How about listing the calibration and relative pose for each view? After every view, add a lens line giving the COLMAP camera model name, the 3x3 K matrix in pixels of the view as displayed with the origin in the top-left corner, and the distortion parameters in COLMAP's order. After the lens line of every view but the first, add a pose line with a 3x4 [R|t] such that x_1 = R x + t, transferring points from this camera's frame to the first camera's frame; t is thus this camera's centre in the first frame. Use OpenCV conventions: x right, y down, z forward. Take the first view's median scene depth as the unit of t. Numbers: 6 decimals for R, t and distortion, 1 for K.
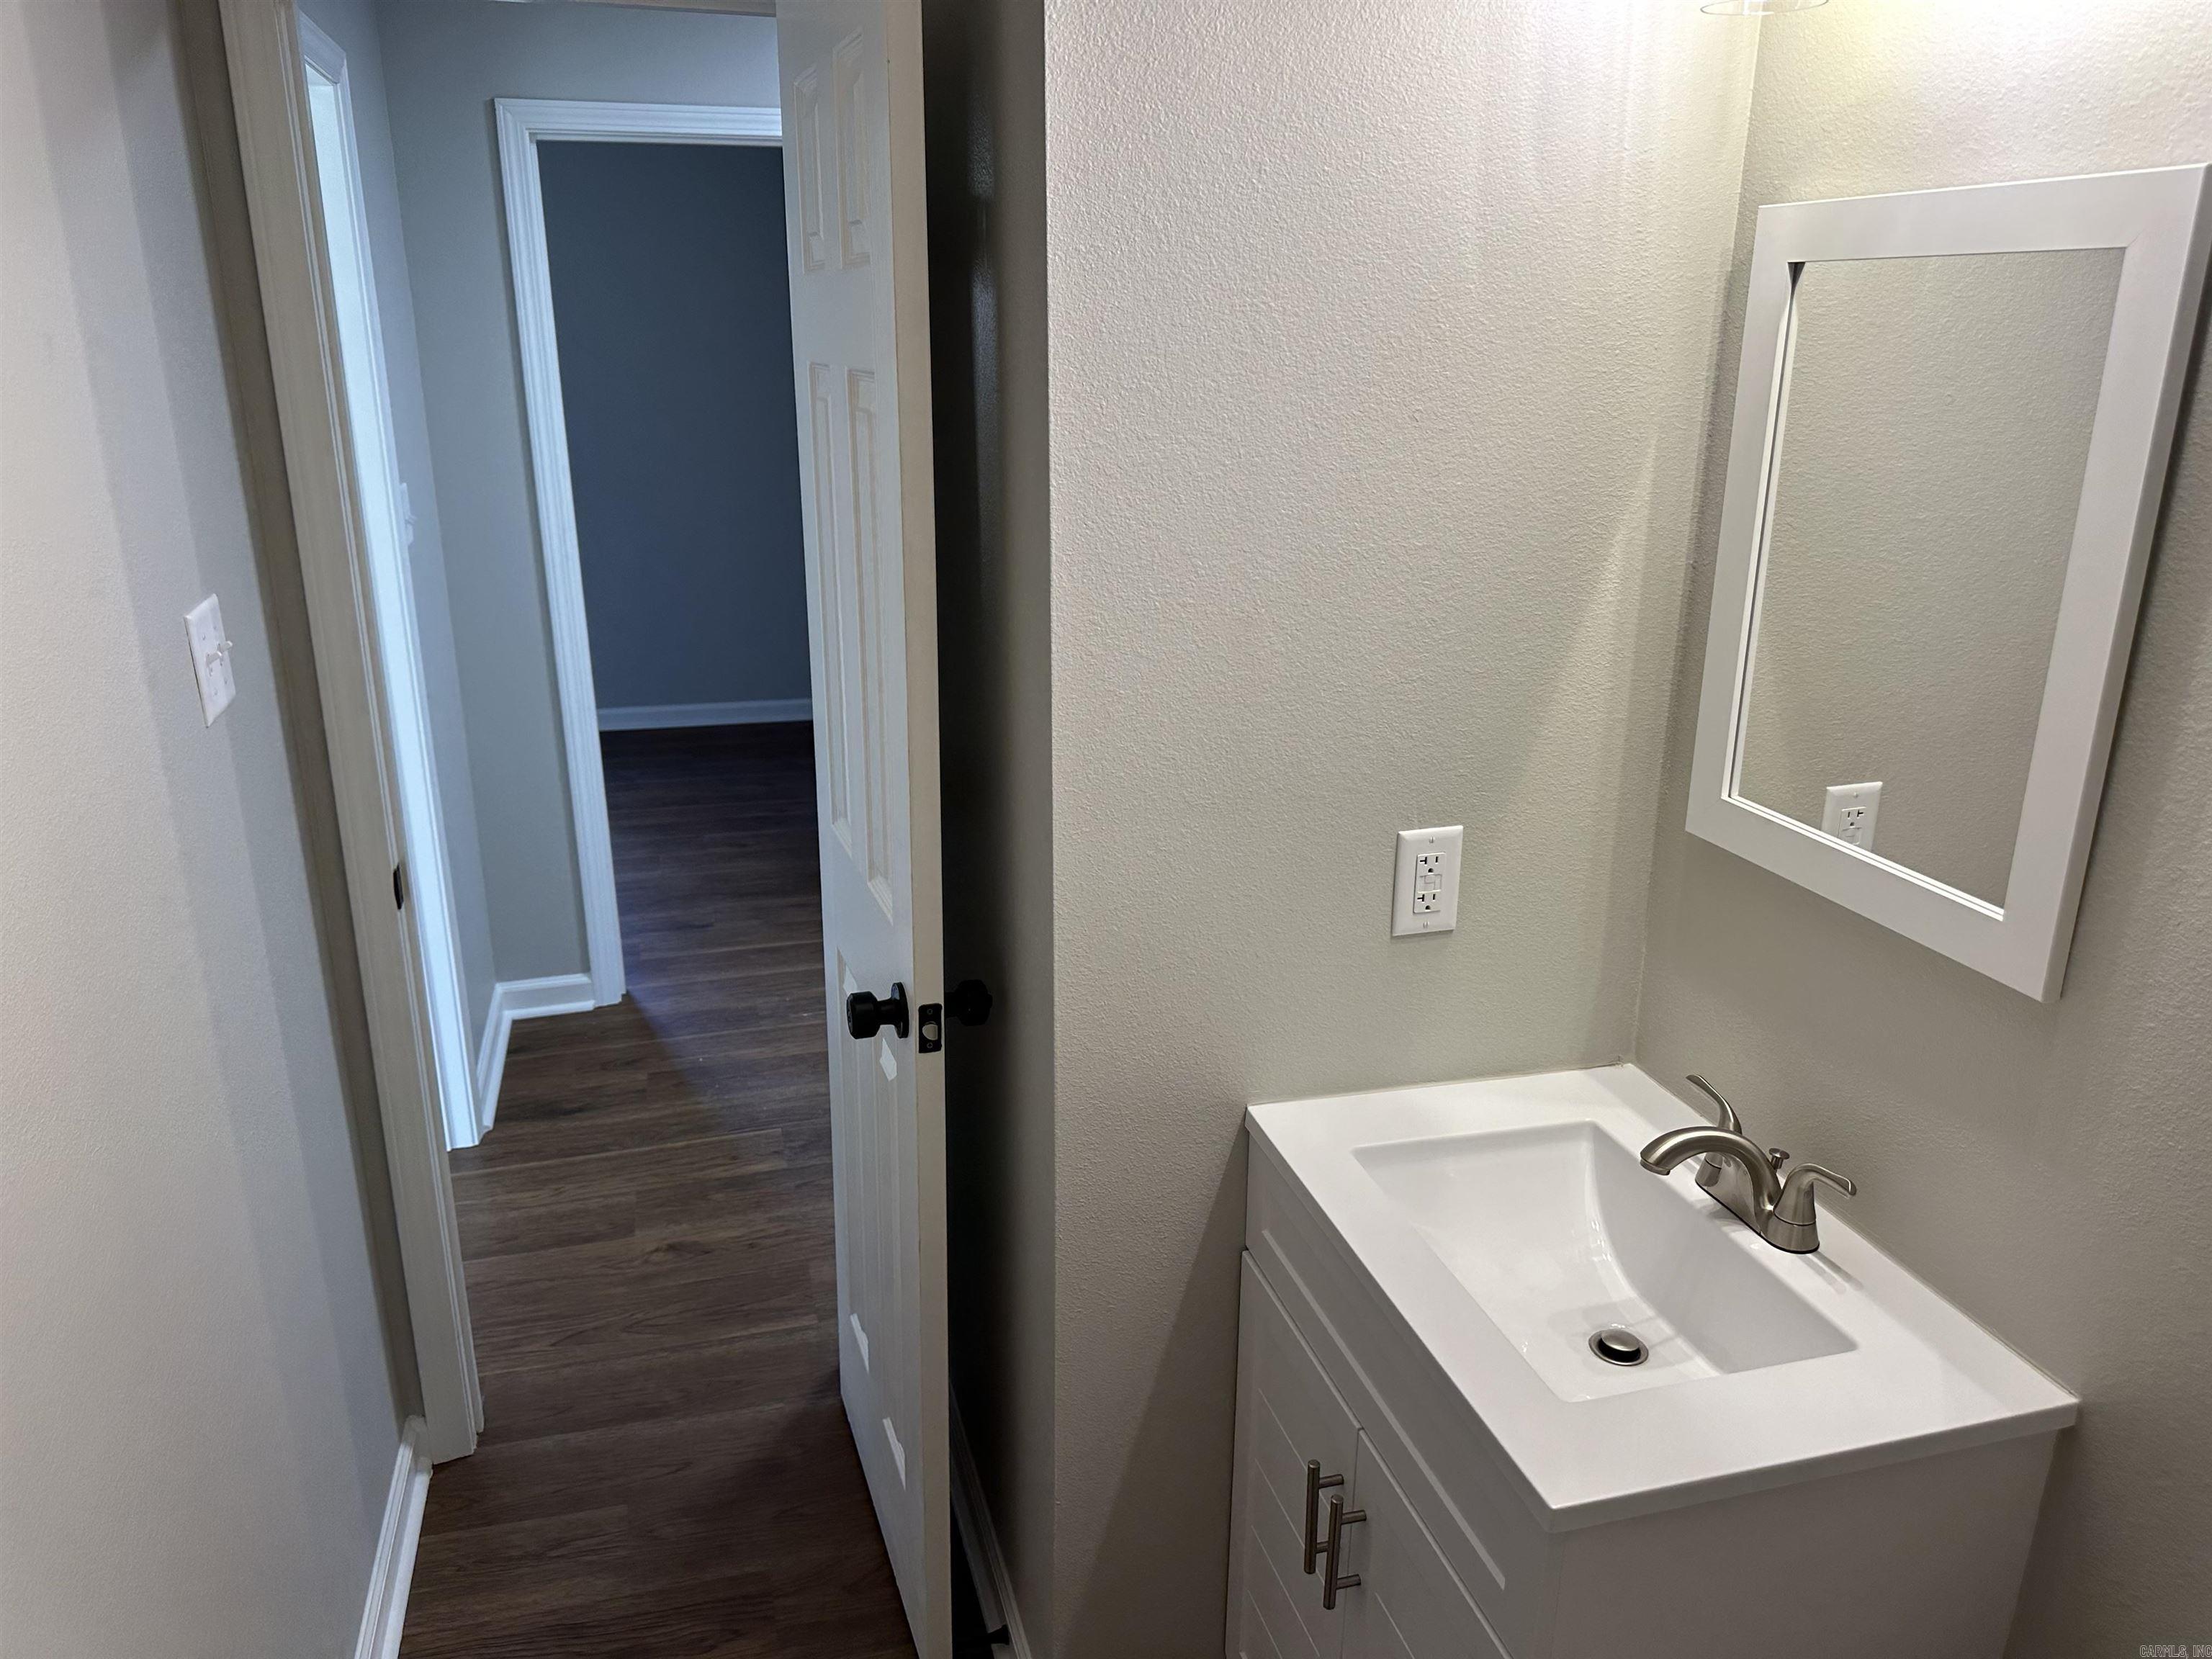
lens RADIAL K [[1560.4, 0, 1106.0], [0, 1560.4, 829.5], [0, 0, 1]] dist [0.045530, -0.061437]
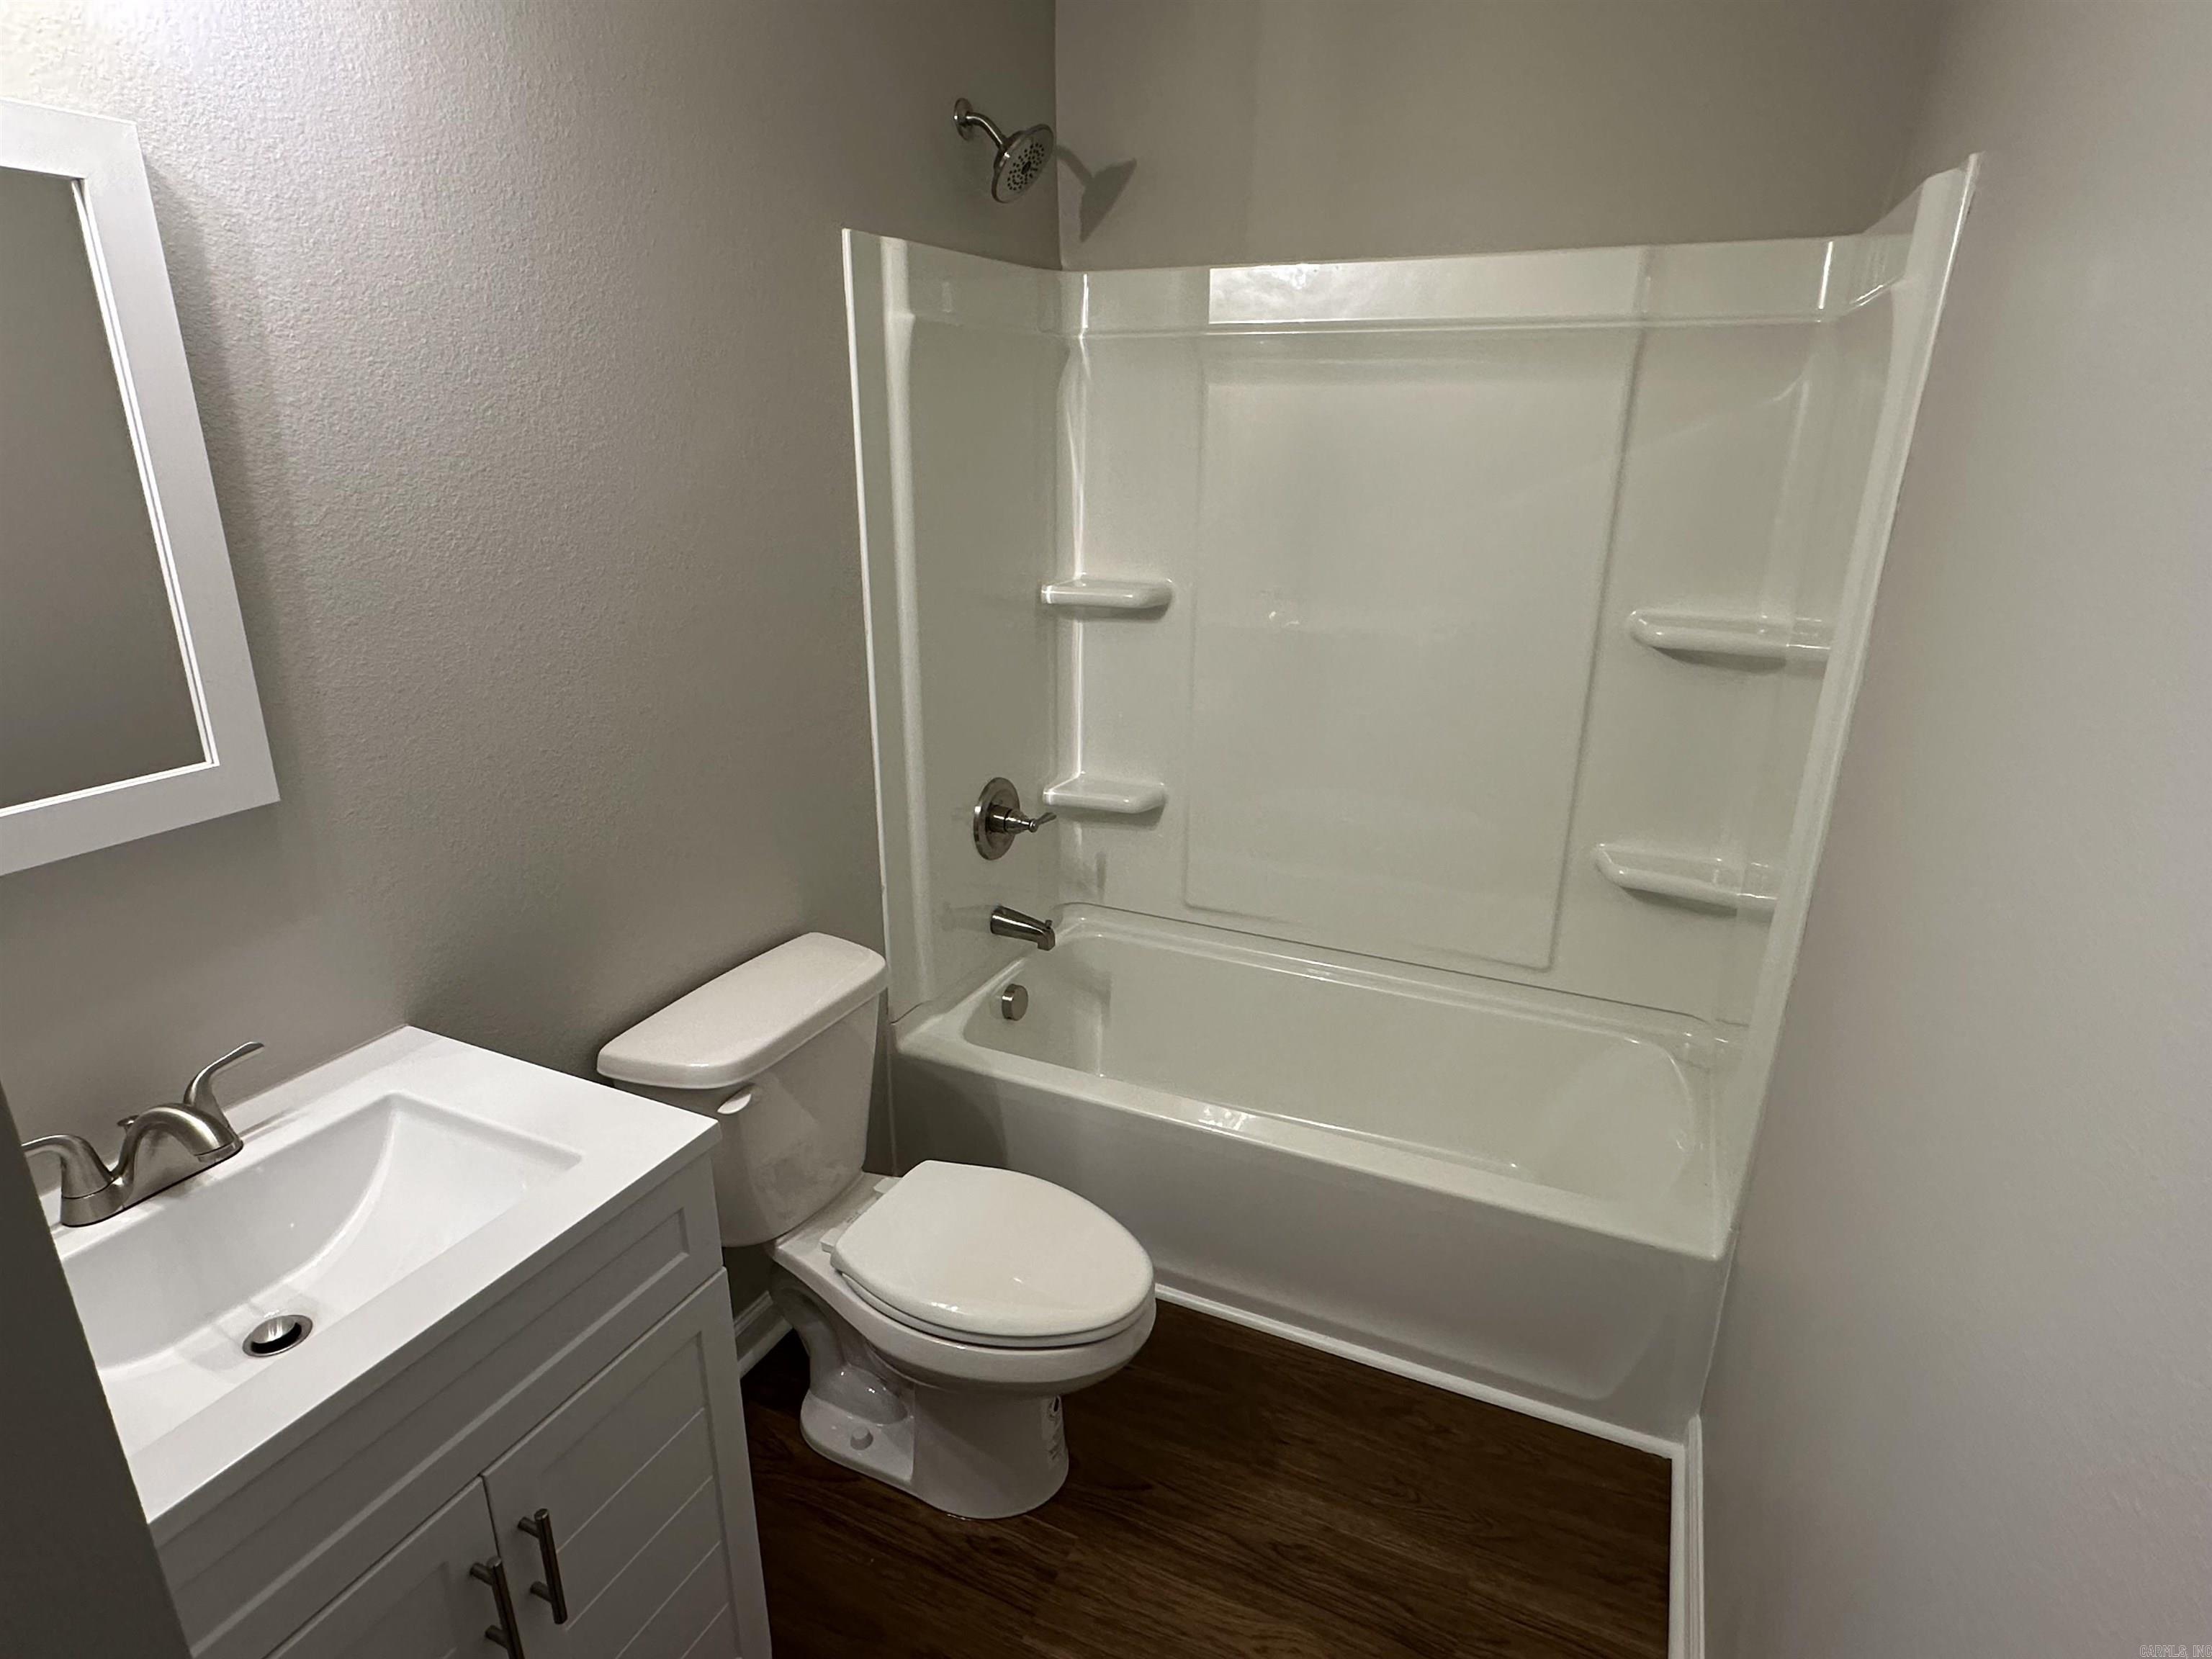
lens RADIAL K [[1242.2, 0, 1094.5], [0, 1242.2, 831.9], [0, 0, 1]] dist [-0.001660, 0.001507]
pose [[-0.752640, -0.222090, 0.619846, -0.465986], [0.190755, 0.827477, 0.528105, -0.237727], [-0.630195, 0.515712, -0.580427, 1.002164]]
